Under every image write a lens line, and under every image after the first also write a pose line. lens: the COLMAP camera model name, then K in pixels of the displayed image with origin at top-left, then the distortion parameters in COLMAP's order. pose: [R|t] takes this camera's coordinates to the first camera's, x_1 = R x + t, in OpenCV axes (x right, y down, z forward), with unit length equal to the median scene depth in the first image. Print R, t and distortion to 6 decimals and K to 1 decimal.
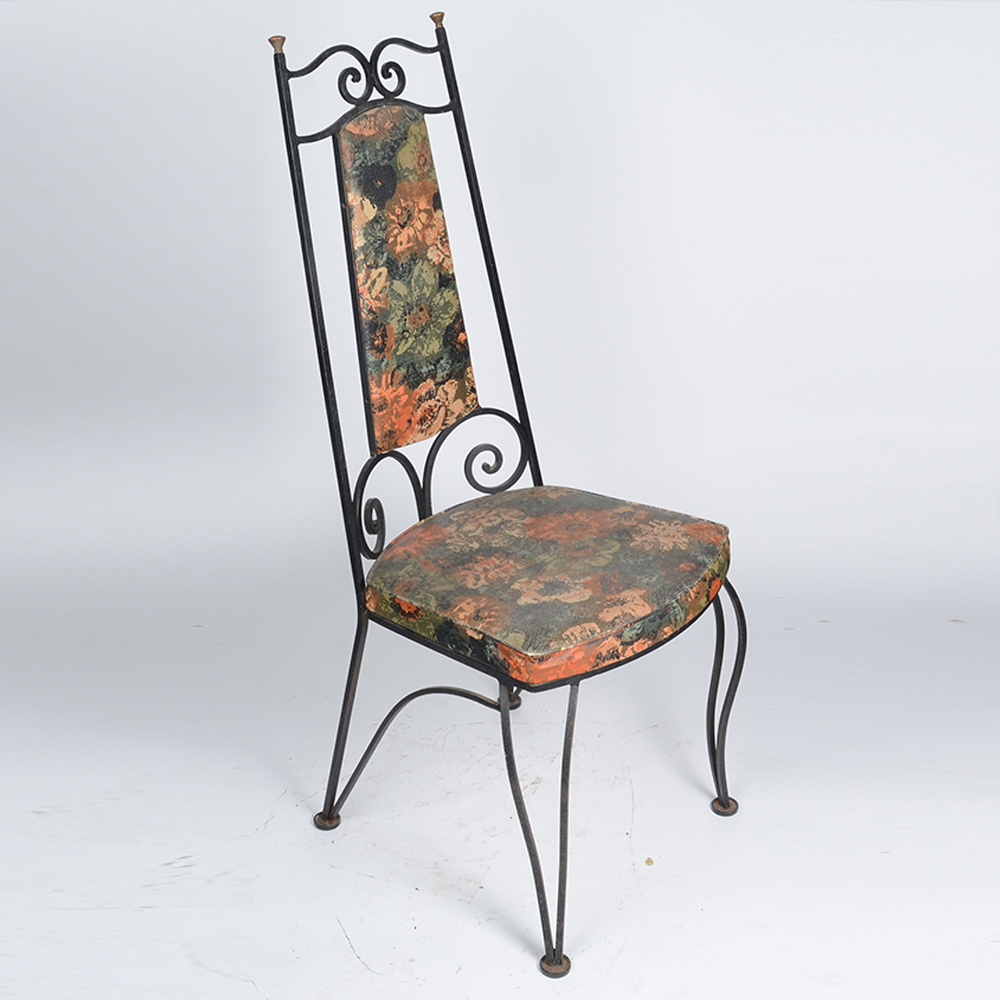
lens RADIAL K [[1394.1, 0, 416.2], [0, 1394.1, 499.4], [0, 0, 1]] dist [-0.009981, 0.005282]
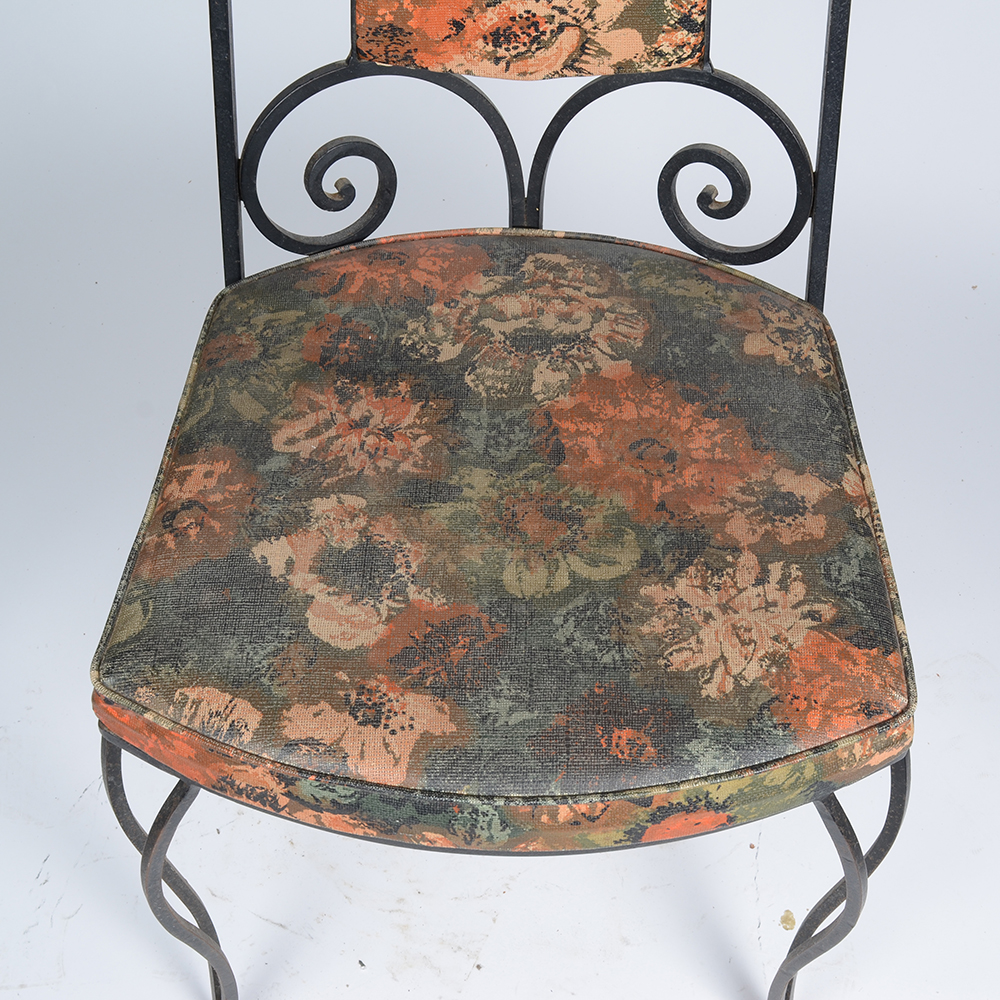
lens RADIAL K [[1479.7, 0, 498.8], [0, 1479.7, 479.4], [0, 0, 1]] dist [-0.002075, -0.001558]
pose [[0.653484, 0.622972, -0.429959, 0.288918], [-0.348583, 0.751883, 0.559609, -0.213033], [0.671900, -0.215819, 0.708500, 0.678021]]
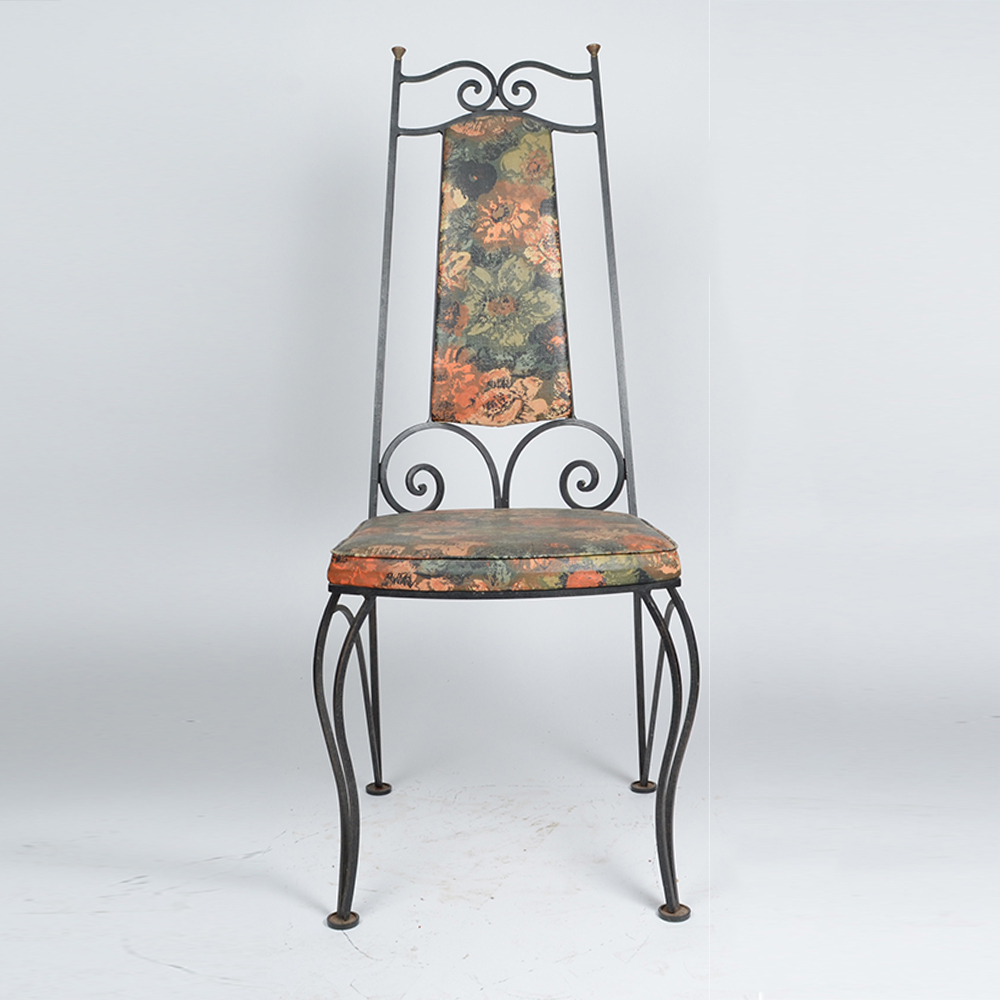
lens RADIAL K [[1394.1, 0, 416.2], [0, 1394.1, 499.4], [0, 0, 1]] dist [-0.009981, 0.005282]
pose [[0.648360, 0.152792, -0.745844, 0.793014], [-0.335468, 0.936759, -0.099719, 0.138826], [0.683440, 0.314861, 0.658614, 0.300132]]
